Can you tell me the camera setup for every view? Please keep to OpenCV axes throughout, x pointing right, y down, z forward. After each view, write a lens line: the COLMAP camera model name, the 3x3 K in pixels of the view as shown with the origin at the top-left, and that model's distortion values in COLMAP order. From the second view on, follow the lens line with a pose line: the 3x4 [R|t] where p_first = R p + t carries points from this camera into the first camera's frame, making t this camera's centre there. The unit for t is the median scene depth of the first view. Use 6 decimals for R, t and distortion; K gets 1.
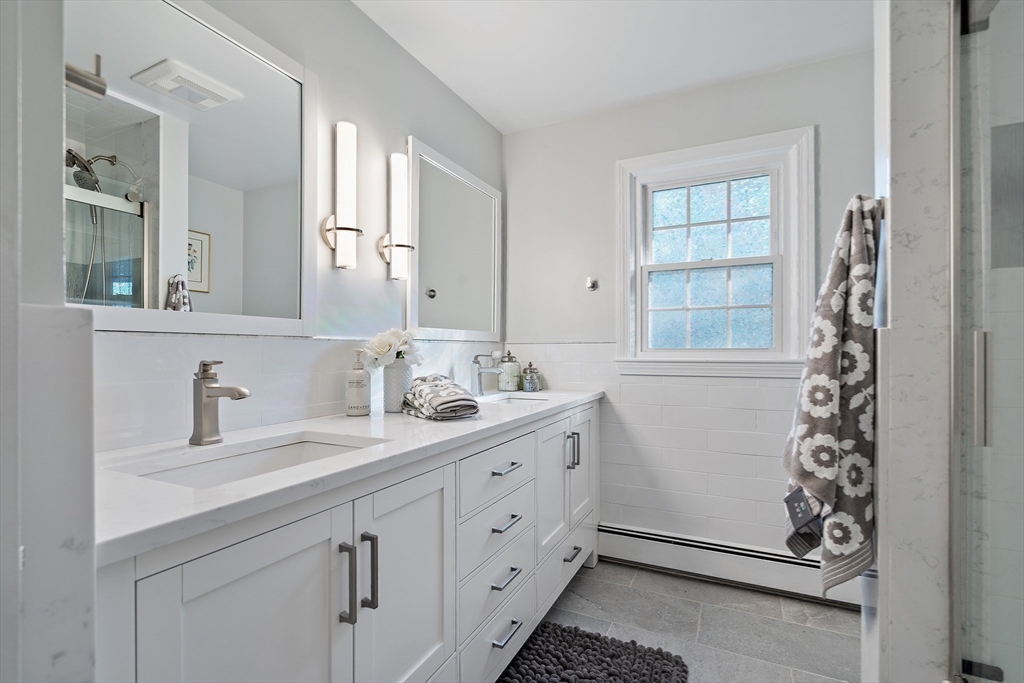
lens RADIAL K [[470.1, 0, 507.3], [0, 470.1, 350.9], [0, 0, 1]] dist [-0.005017, 0.000271]
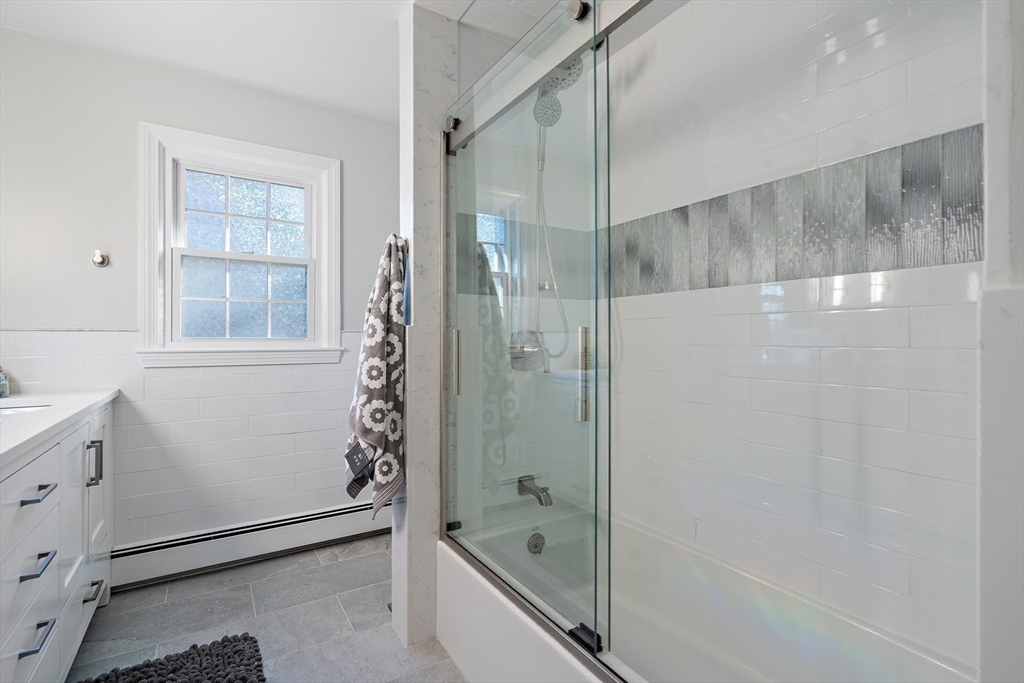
lens RADIAL K [[470.1, 0, 518.1], [0, 470.1, 339.2], [0, 0, 1]] dist [-0.005017, 0.000271]
pose [[0.510424, 0.004178, 0.859913, -0.280178], [0.000363, 0.999987, -0.005075, 0.002569], [-0.859923, 0.002903, 0.510416, -0.069922]]
